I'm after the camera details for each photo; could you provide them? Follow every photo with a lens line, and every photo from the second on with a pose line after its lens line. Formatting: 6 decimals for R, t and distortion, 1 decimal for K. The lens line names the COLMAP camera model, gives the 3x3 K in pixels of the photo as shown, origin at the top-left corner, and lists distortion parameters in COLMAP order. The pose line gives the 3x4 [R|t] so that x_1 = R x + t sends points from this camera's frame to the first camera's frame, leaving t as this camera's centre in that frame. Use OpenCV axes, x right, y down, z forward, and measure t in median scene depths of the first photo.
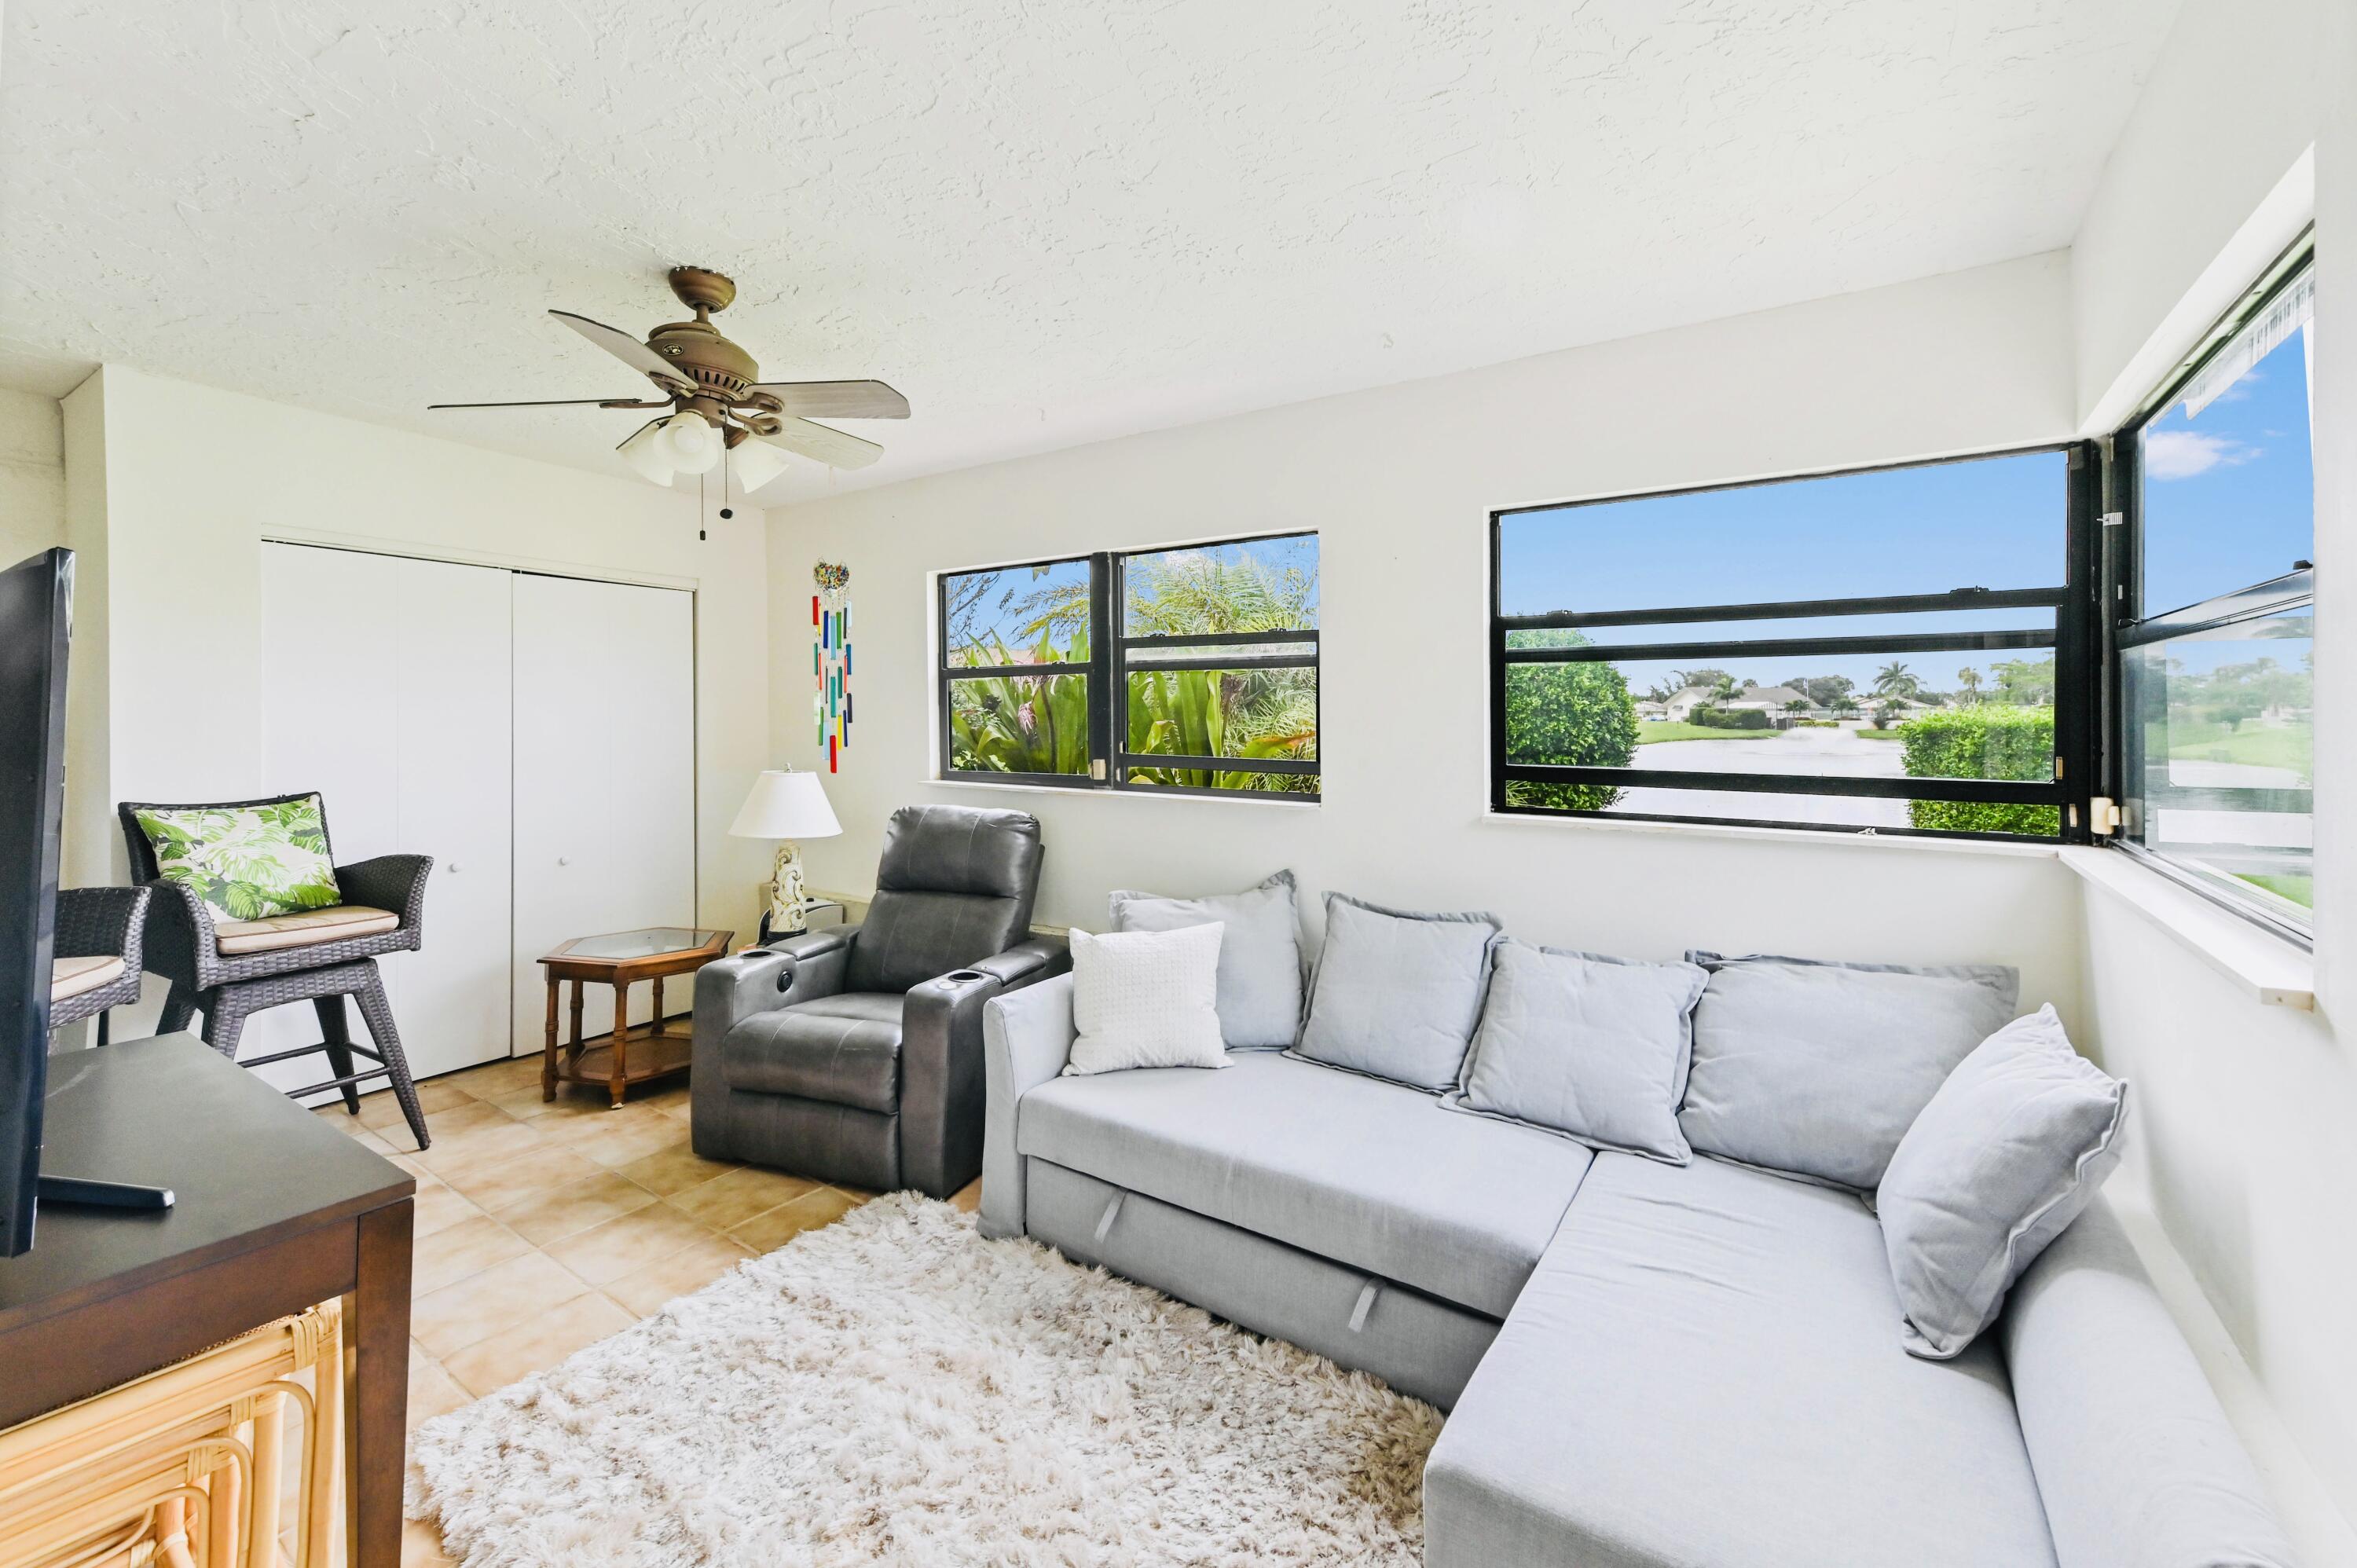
lens RADIAL K [[936.4, 0, 1185.4], [0, 936.4, 717.7], [0, 0, 1]] dist [0.013634, 0.000221]
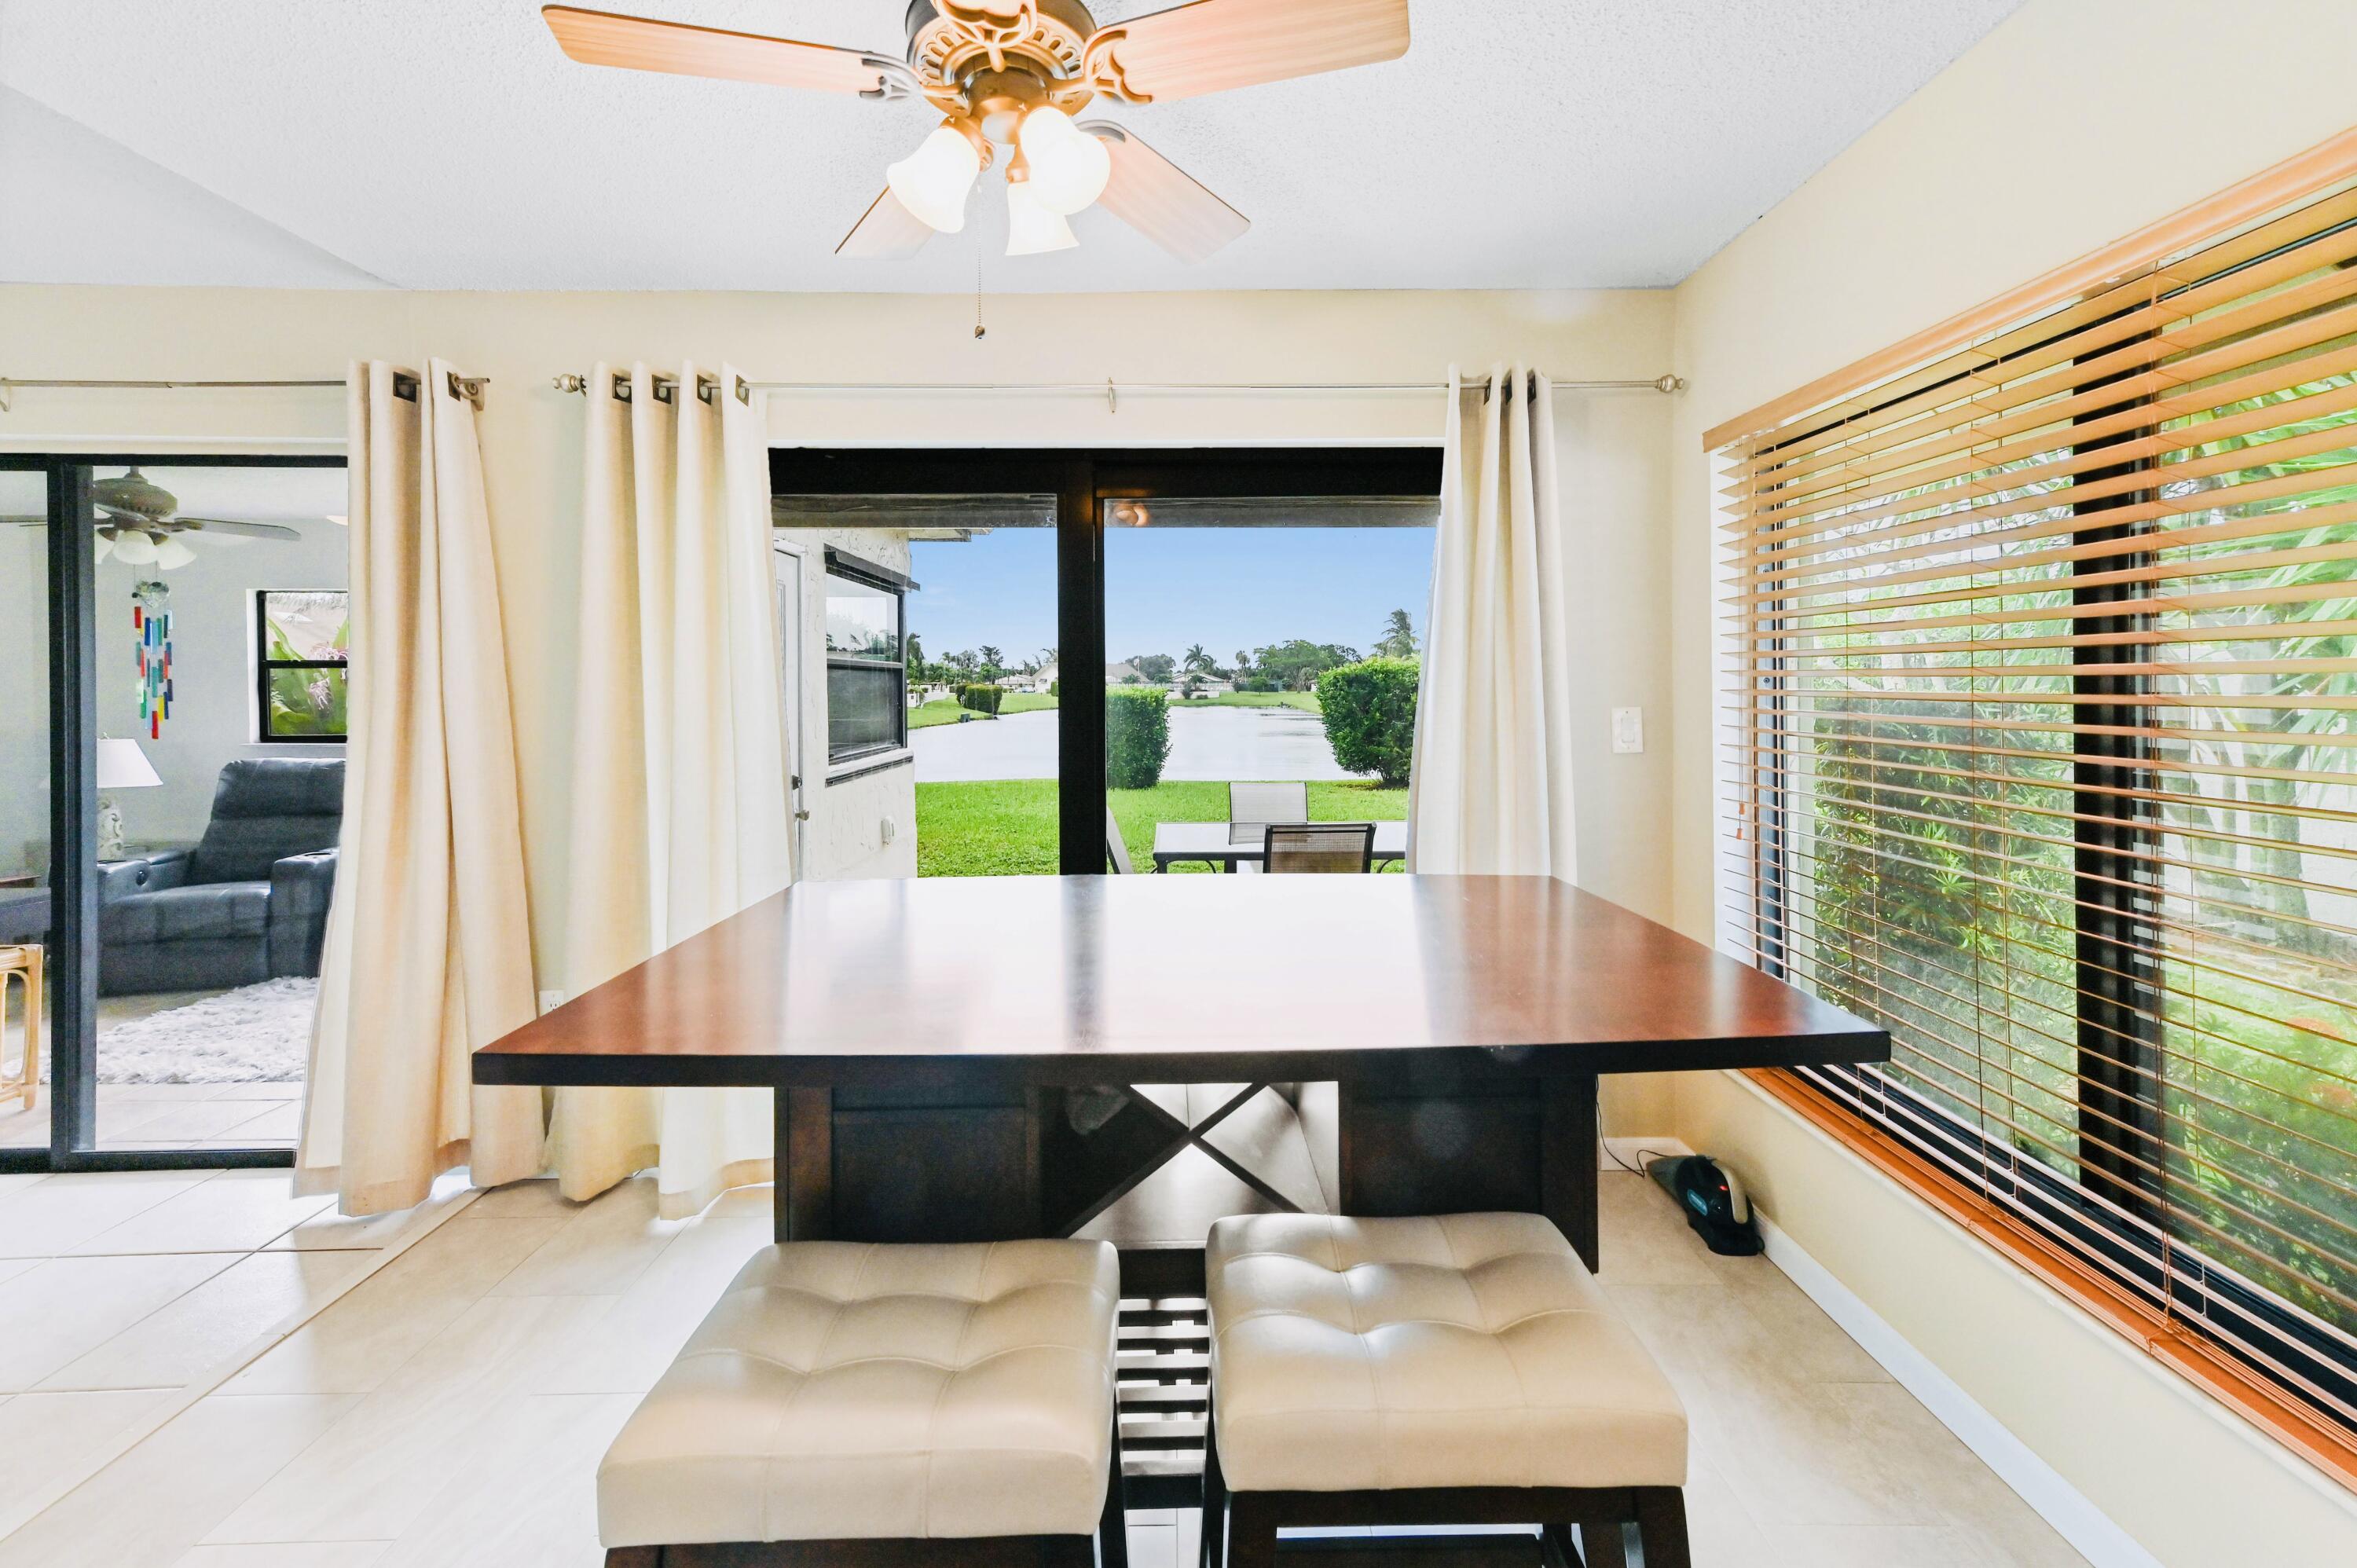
lens RADIAL K [[936.4, 0, 1164.1], [0, 936.4, 695.2], [0, 0, 1]] dist [0.013634, 0.000221]
pose [[0.816038, -0.002272, 0.577993, 0.014151], [-0.000102, 0.999992, 0.004075, -0.009123], [-0.577998, -0.003384, 0.816031, -0.941124]]
